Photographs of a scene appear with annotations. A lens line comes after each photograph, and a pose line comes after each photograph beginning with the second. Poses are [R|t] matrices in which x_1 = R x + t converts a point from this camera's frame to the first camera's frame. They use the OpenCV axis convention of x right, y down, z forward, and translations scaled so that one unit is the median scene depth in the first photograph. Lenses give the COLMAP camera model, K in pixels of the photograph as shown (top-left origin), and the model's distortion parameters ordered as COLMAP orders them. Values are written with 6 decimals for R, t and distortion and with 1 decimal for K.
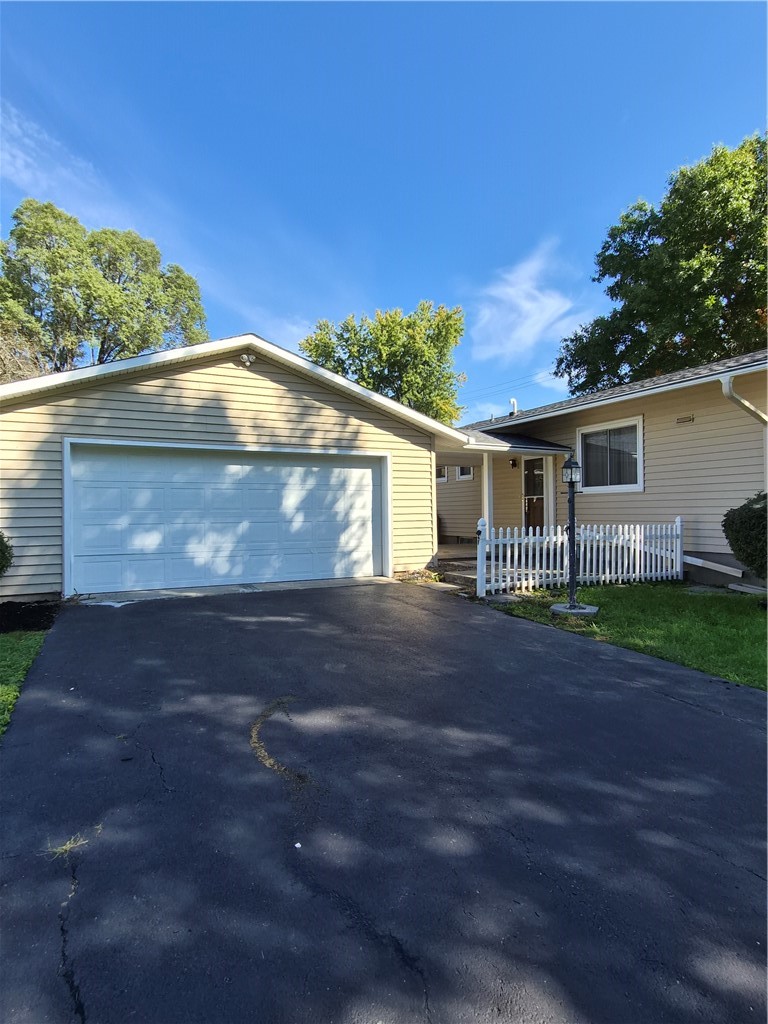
lens RADIAL K [[552.5, 0, 385.0], [0, 552.5, 508.2], [0, 0, 1]] dist [-0.002441, 0.001292]
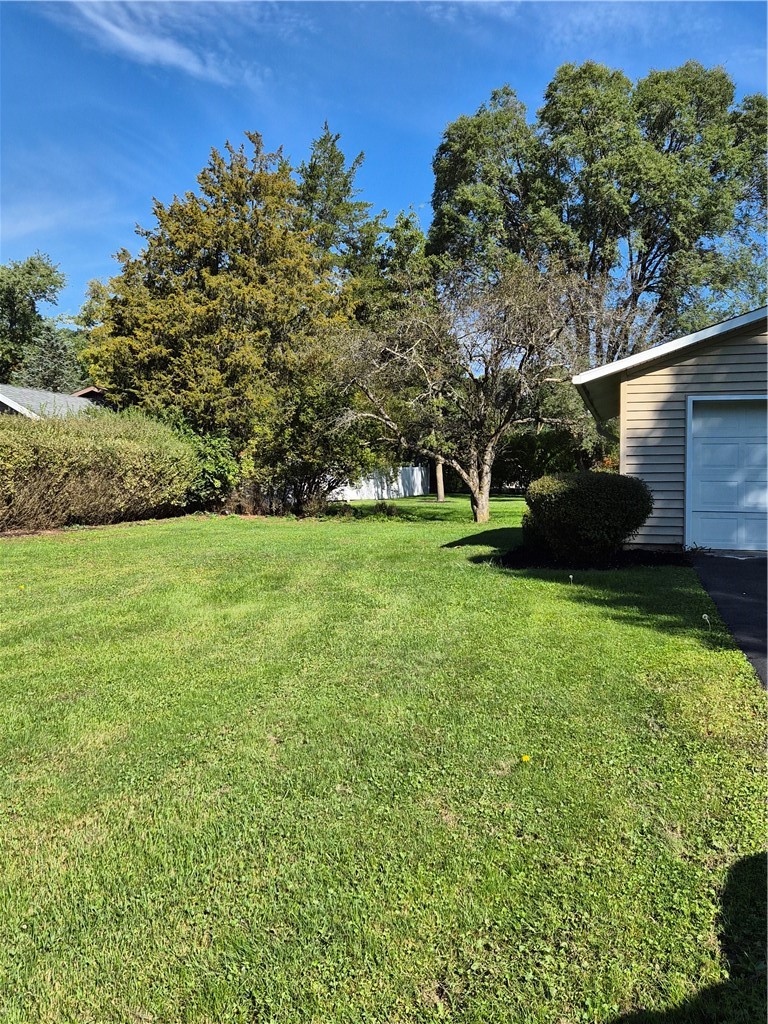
lens RADIAL K [[918.6, 0, 387.2], [0, 918.6, 509.2], [0, 0, 1]] dist [0.073458, 0.016734]
pose [[0.760409, 0.028497, -0.648820, 0.106945], [-0.003075, 0.999184, 0.040282, 0.013221], [0.649438, -0.028636, 0.759875, -0.586476]]
